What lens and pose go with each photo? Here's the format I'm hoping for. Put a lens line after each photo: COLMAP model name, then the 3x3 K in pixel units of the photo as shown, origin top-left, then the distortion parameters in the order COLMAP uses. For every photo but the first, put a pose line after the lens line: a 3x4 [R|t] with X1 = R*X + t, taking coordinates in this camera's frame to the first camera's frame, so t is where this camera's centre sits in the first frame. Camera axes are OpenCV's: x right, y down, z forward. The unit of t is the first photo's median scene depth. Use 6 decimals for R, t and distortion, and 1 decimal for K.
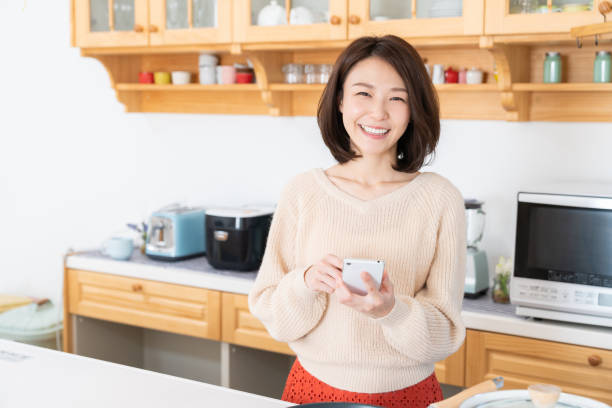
lens RADIAL K [[834.2, 0, 305.2], [0, 834.2, 203.0], [0, 0, 1]] dist [0.007968, 0.018529]
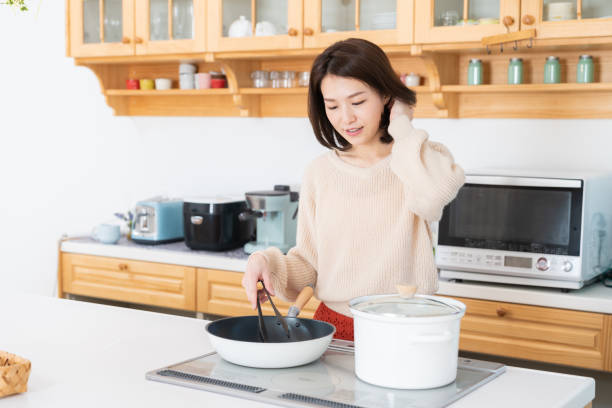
lens RADIAL K [[848.5, 0, 306.2], [0, 848.5, 200.8], [0, 0, 1]] dist [0.012983, -0.045069]
pose [[0.999964, -0.000549, 0.008514, 0.038722], [0.000788, 0.999603, -0.028150, 0.045071], [-0.008496, 0.028156, 0.999567, -0.164116]]
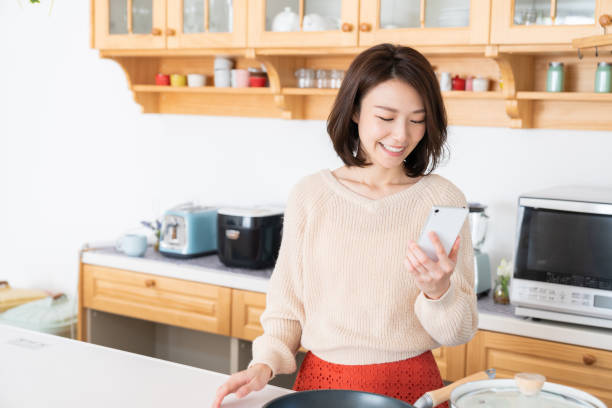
lens RADIAL K [[830.5, 0, 315.4], [0, 830.5, 204.7], [0, 0, 1]] dist [0.009049, -0.007445]
pose [[0.999834, 0.017979, -0.002857, 0.003602], [-0.017984, 0.999836, -0.001985, 0.002791], [0.002821, 0.002036, 0.999994, -0.025397]]
